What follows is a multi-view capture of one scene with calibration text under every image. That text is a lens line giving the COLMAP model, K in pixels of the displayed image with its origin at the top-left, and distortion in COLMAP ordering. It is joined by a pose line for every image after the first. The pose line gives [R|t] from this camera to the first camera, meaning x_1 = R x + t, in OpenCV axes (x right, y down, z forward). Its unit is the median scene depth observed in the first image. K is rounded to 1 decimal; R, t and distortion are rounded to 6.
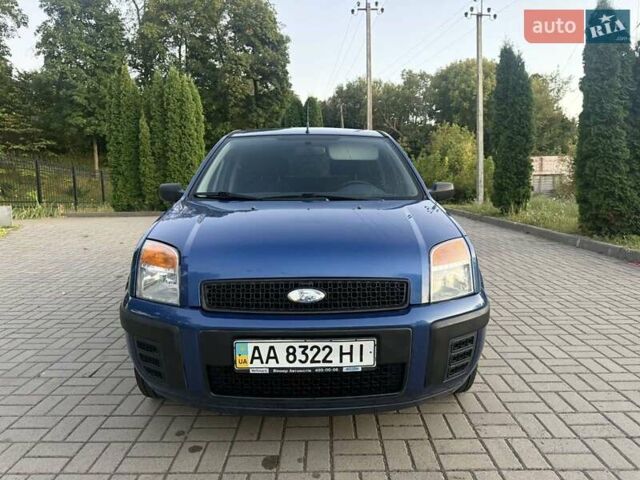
lens RADIAL K [[459.0, 0, 320.6], [0, 459.0, 240.2], [0, 0, 1]] dist [0.011572, -0.020554]
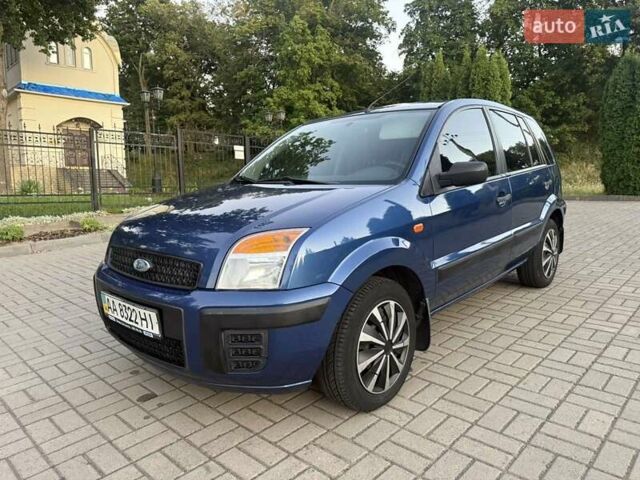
lens RADIAL K [[459.0, 0, 320.1], [0, 459.0, 240.7], [0, 0, 1]] dist [0.011572, -0.020554]
pose [[0.724695, 0.090416, -0.683112, 1.051823], [-0.063890, 0.995900, 0.064037, -0.044997], [0.686101, -0.002763, 0.727501, 0.432182]]
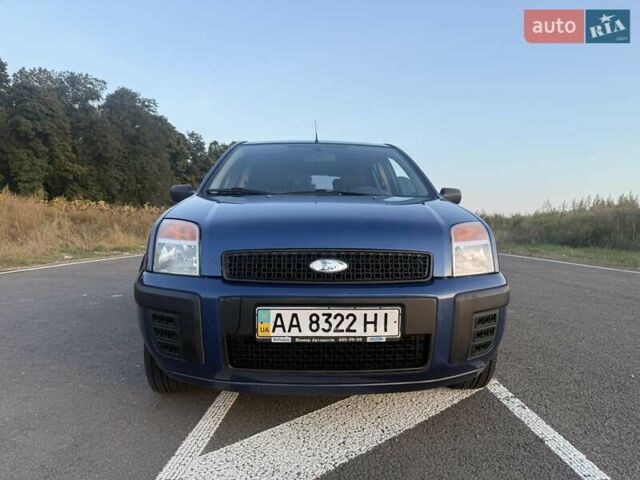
lens RADIAL K [[459.0, 0, 317.8], [0, 459.0, 242.1], [0, 0, 1]] dist [0.011572, -0.020554]
pose [[0.999805, 0.012581, 0.015221, -0.067910], [-0.011015, 0.995036, -0.098907, 0.160715], [-0.016389, 0.098720, 0.994980, 0.009567]]
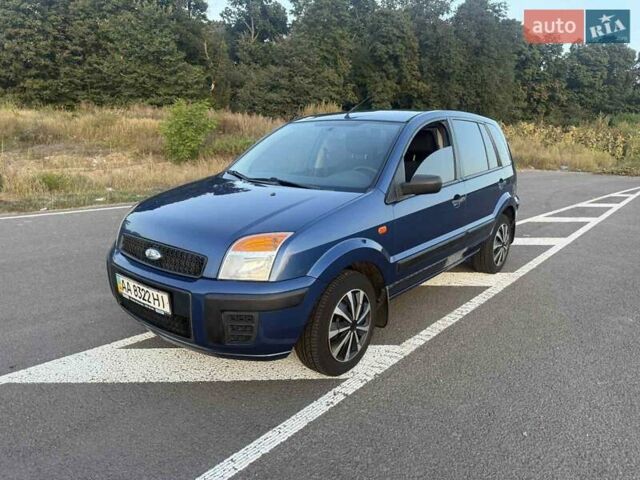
lens RADIAL K [[459.0, 0, 323.8], [0, 459.0, 241.3], [0, 0, 1]] dist [0.011572, -0.020554]
pose [[0.754675, 0.165383, -0.634913, 1.209294], [-0.104160, 0.985637, 0.132932, -0.156993], [0.647778, -0.034188, 0.761062, 0.244628]]
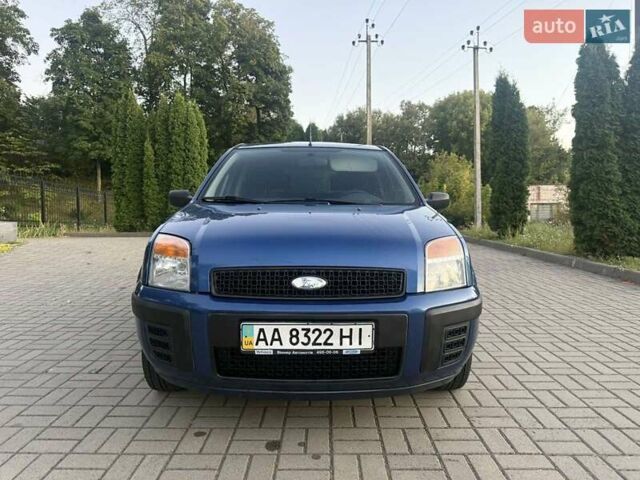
lens RADIAL K [[459.0, 0, 319.7], [0, 459.0, 239.5], [0, 0, 1]] dist [0.011572, -0.020554]
pose [[0.999921, 0.012530, -0.000203, -0.007300], [-0.012519, 0.998058, -0.061014, 0.081169], [-0.000562, 0.061011, 0.998137, -0.068425]]
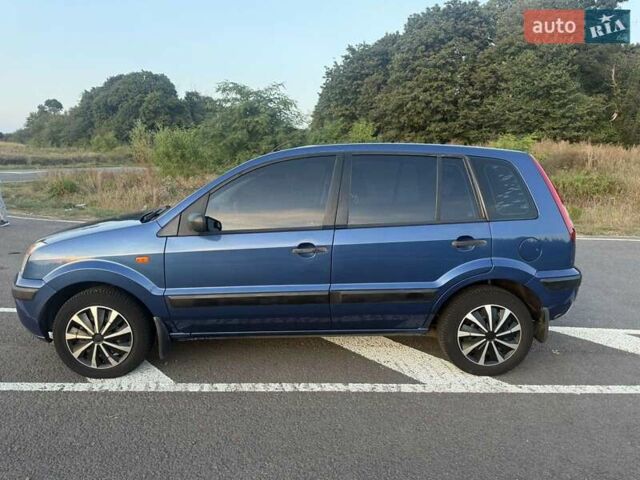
lens RADIAL K [[459.0, 0, 319.6], [0, 459.0, 240.4], [0, 0, 1]] dist [0.011572, -0.020554]
pose [[-0.004707, 0.169473, -0.985524, 1.989807], [-0.140364, 0.975665, 0.168449, -0.451370], [0.990089, 0.139125, 0.019196, 2.188125]]
